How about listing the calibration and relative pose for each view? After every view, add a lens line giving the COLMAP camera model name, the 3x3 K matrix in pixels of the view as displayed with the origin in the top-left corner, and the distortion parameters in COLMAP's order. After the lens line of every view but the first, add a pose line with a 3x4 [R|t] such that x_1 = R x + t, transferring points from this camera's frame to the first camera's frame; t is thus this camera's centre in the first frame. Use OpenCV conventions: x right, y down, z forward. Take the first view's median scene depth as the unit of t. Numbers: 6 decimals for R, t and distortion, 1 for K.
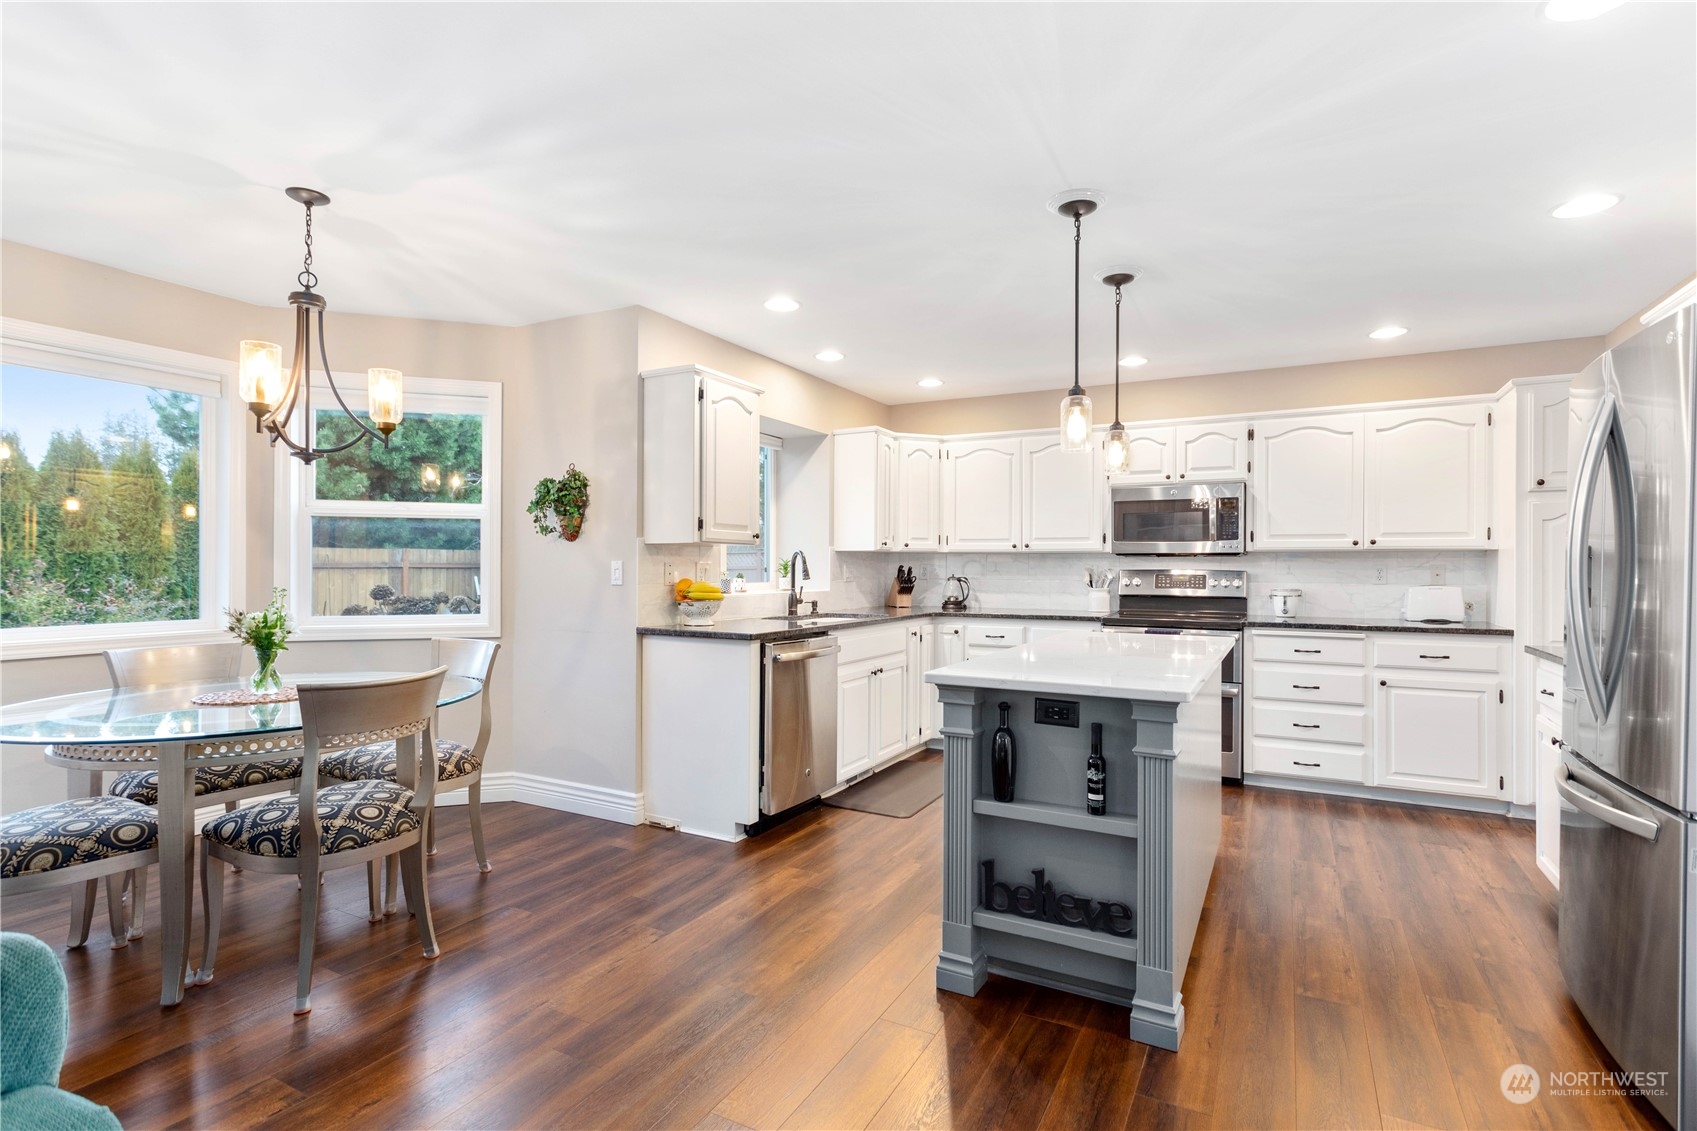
lens RADIAL K [[818.5, 0, 848.5], [0, 818.5, 565.5], [0, 0, 1]] dist [-0.002765, 0.000709]
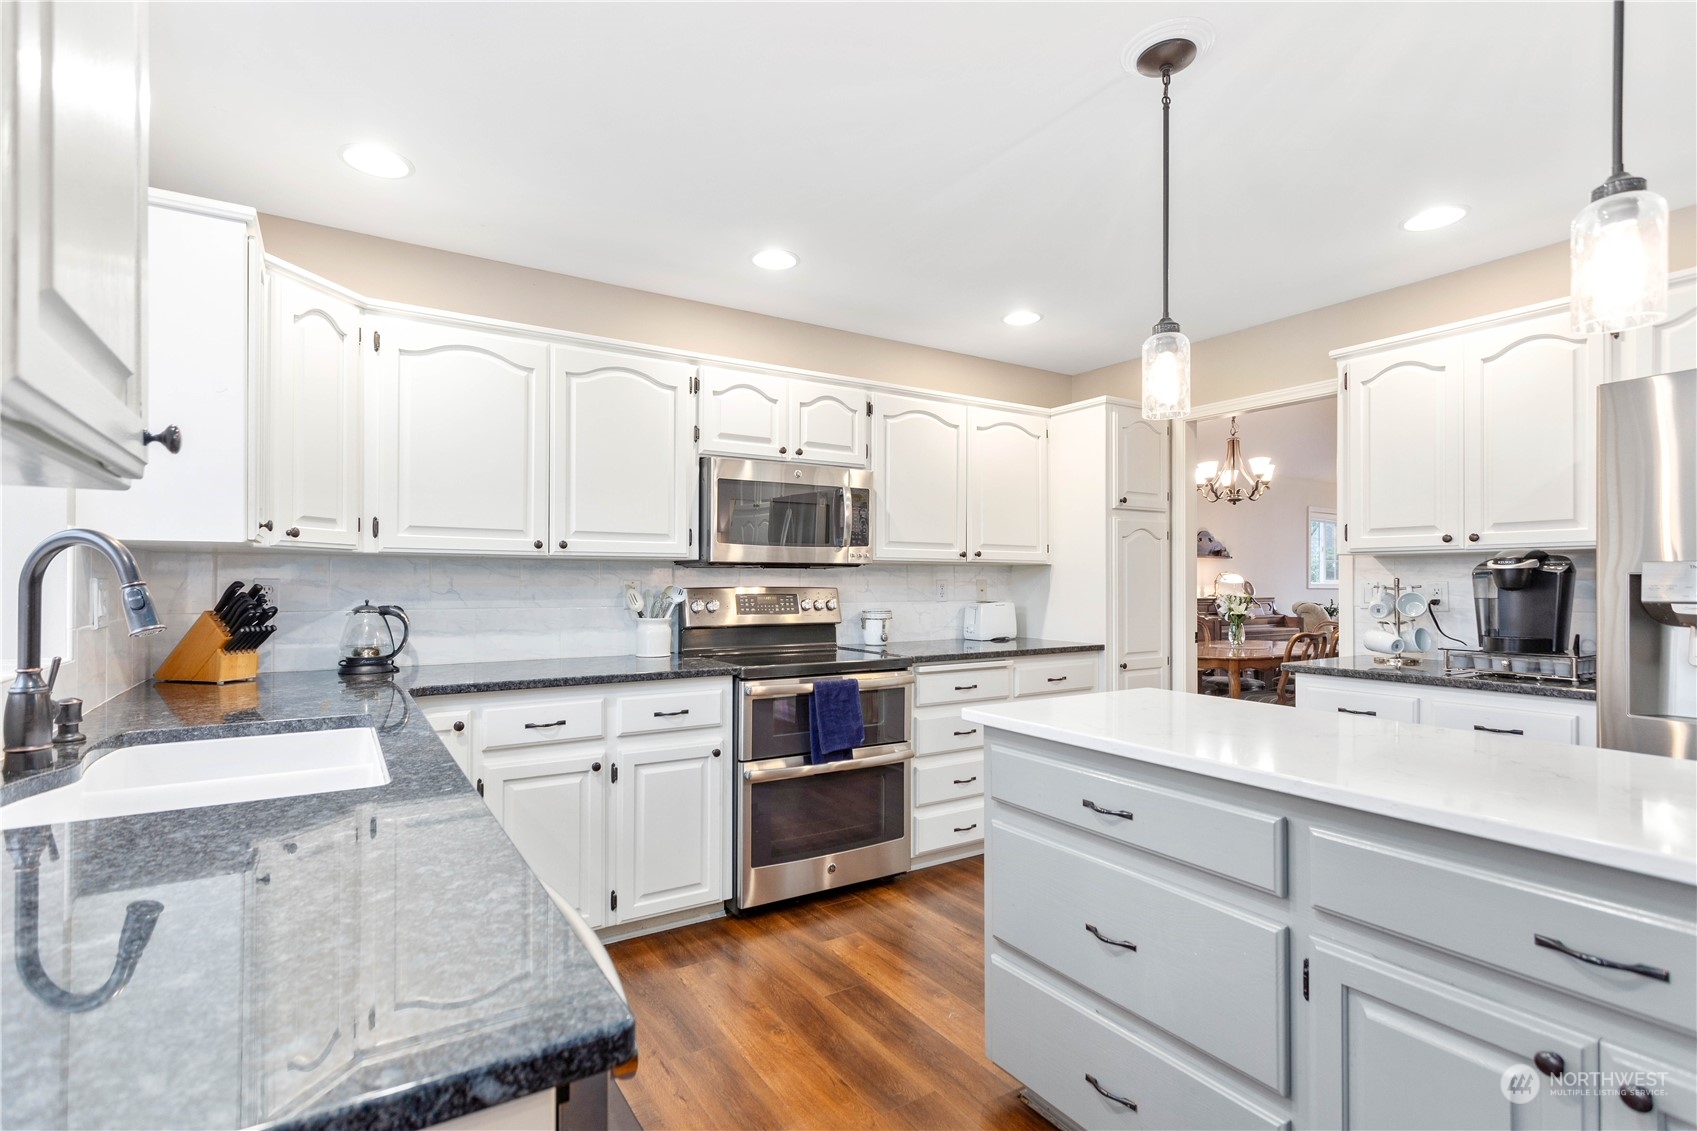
lens RADIAL K [[806.4, 0, 847.2], [0, 806.4, 572.3], [0, 0, 1]] dist [0.000576, 0.001388]
pose [[0.492056, 0.007142, 0.870534, -0.170163], [0.000111, 0.999966, -0.008267, -0.001664], [-0.870564, 0.004165, 0.492038, 0.647757]]
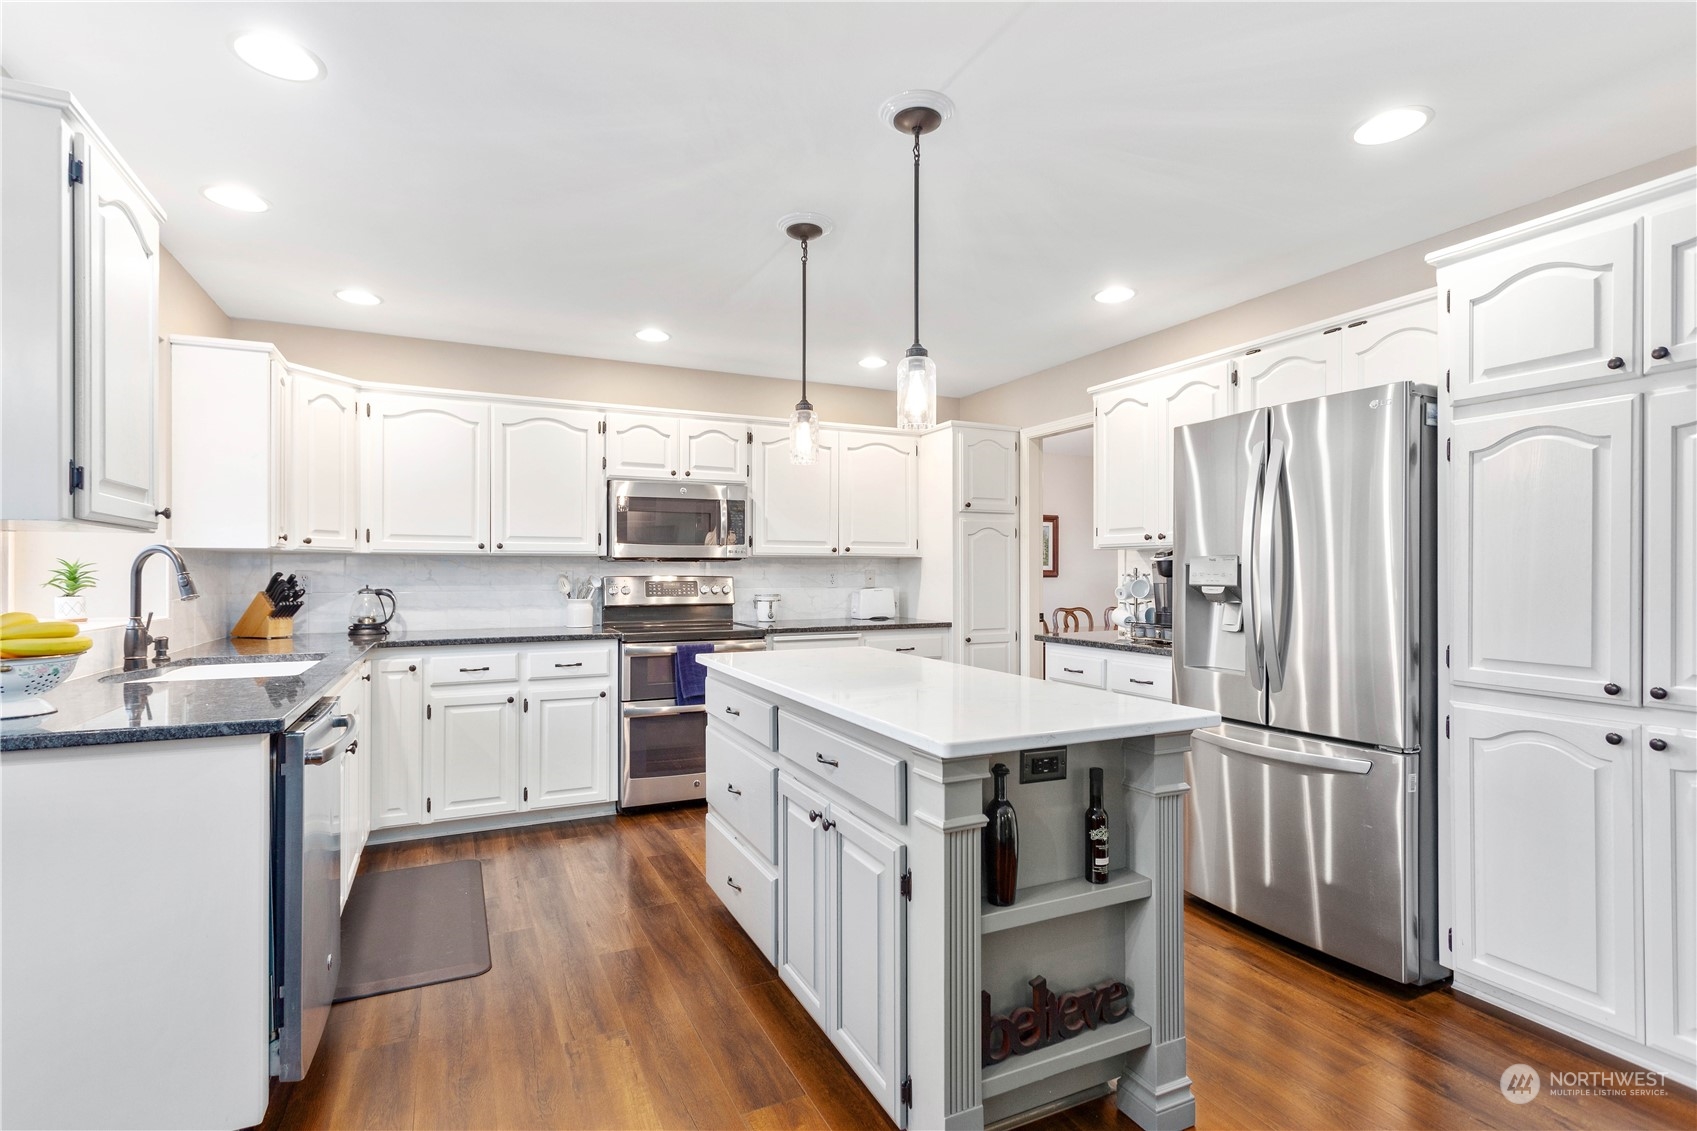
lens RADIAL K [[803.5, 0, 848.5], [0, 803.5, 565.5], [0, 0, 1]] dist [-0.007070, 0.006659]
pose [[0.588619, 0.002736, 0.808406, -0.218431], [0.002572, 0.999983, -0.005257, -0.001286], [-0.808407, 0.005174, 0.588602, 0.335631]]
